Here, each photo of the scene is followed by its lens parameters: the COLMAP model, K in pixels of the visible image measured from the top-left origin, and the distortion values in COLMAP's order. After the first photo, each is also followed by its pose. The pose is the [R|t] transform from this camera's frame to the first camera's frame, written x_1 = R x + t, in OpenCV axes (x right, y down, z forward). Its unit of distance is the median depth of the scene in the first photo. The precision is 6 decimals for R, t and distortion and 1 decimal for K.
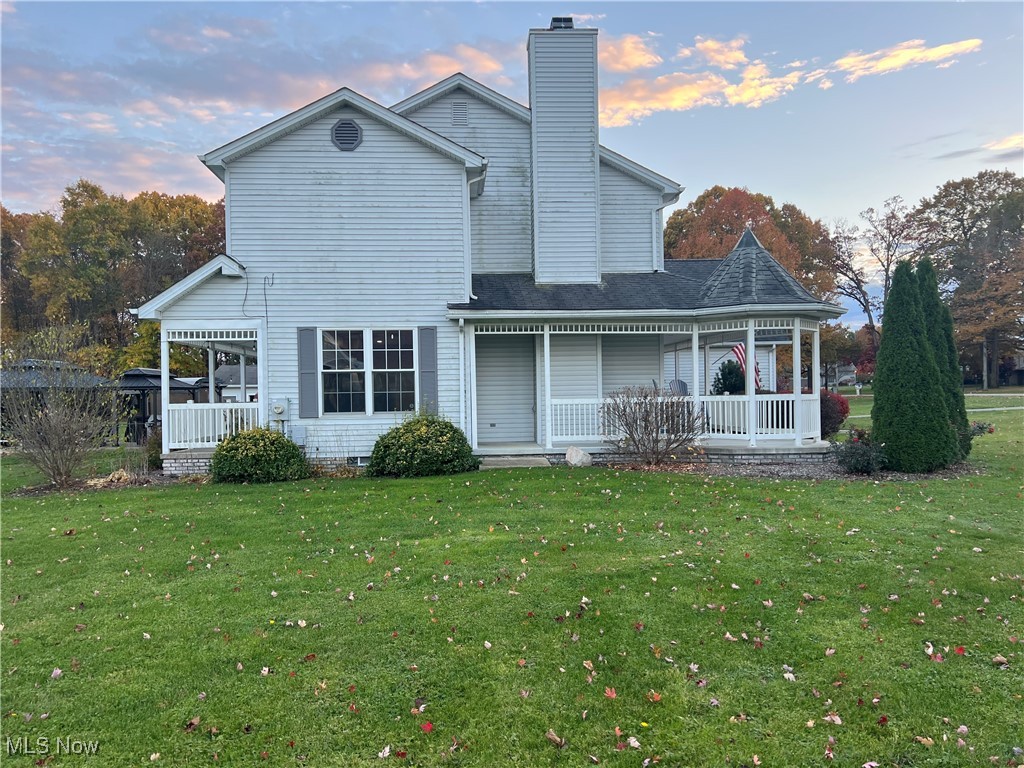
lens RADIAL K [[764.1, 0, 512.0], [0, 764.1, 384.0], [0, 0, 1]] dist [0.006574, -0.000938]
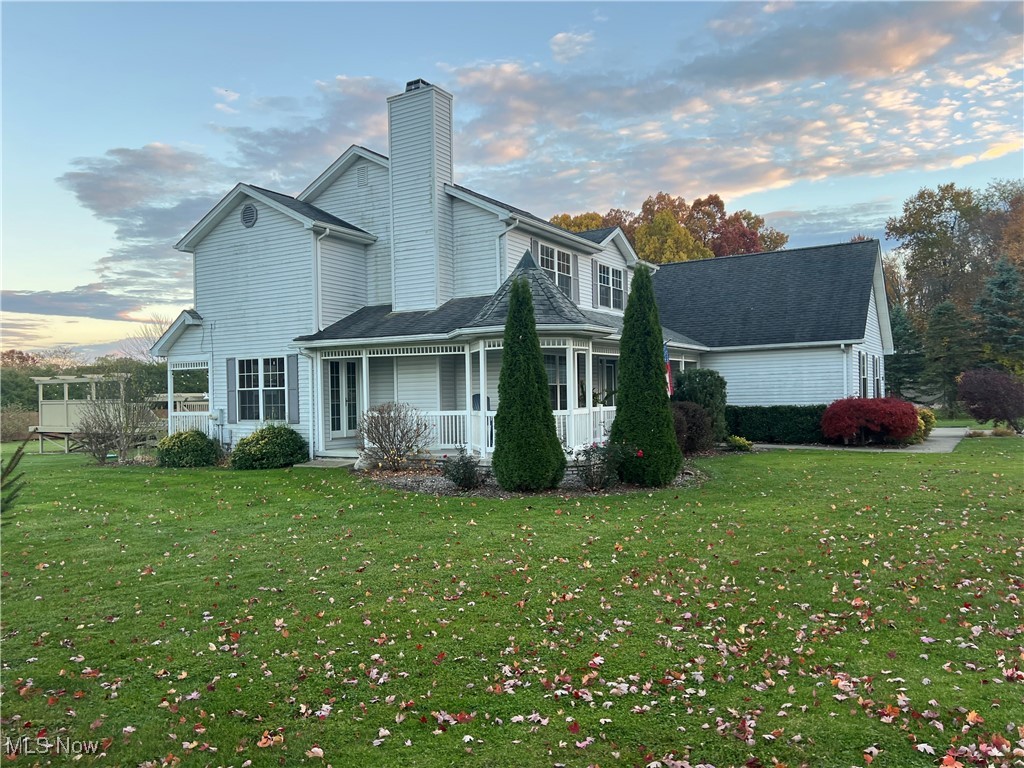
lens RADIAL K [[771.0, 0, 512.0], [0, 771.0, 384.0], [0, 0, 1]] dist [0.029868, -0.010465]
pose [[0.799210, -0.006092, -0.601021, 0.973606], [-0.001403, 0.999927, -0.012001, -0.010033], [0.601050, 0.010435, 0.799143, 0.180086]]
